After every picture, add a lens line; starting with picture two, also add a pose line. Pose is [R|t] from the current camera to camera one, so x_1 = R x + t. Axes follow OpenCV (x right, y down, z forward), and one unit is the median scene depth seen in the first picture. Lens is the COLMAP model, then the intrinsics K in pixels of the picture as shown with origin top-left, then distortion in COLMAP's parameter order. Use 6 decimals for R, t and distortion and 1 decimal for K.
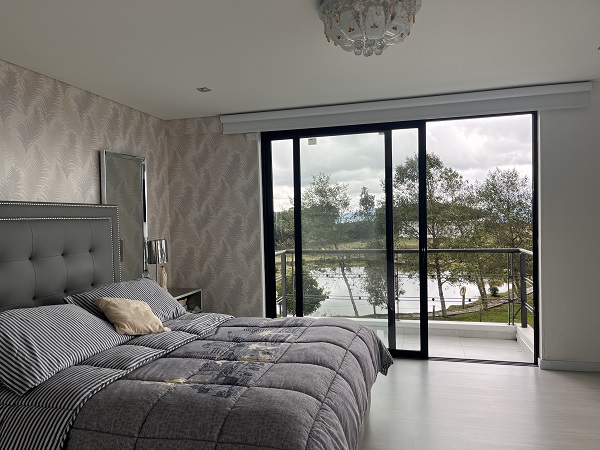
lens RADIAL K [[457.4, 0, 295.1], [0, 457.4, 227.1], [0, 0, 1]] dist [0.031586, -0.006242]
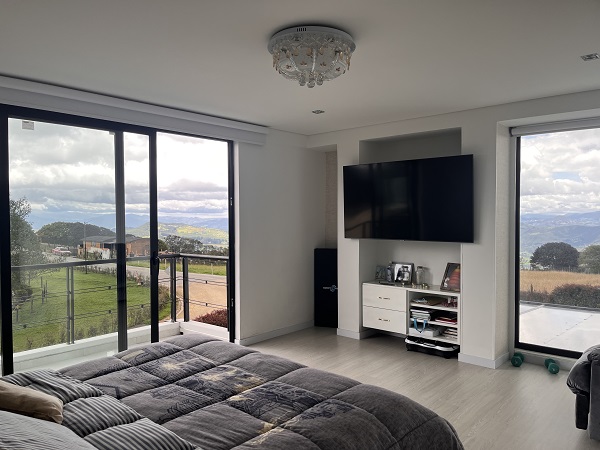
lens RADIAL K [[457.4, 0, 295.1], [0, 457.4, 223.5], [0, 0, 1]] dist [0.031586, -0.006242]
pose [[0.461501, 0.006232, 0.887118, -0.779959], [0.013245, 0.999815, -0.013914, -0.014667], [-0.887041, 0.018171, 0.461333, 0.454894]]
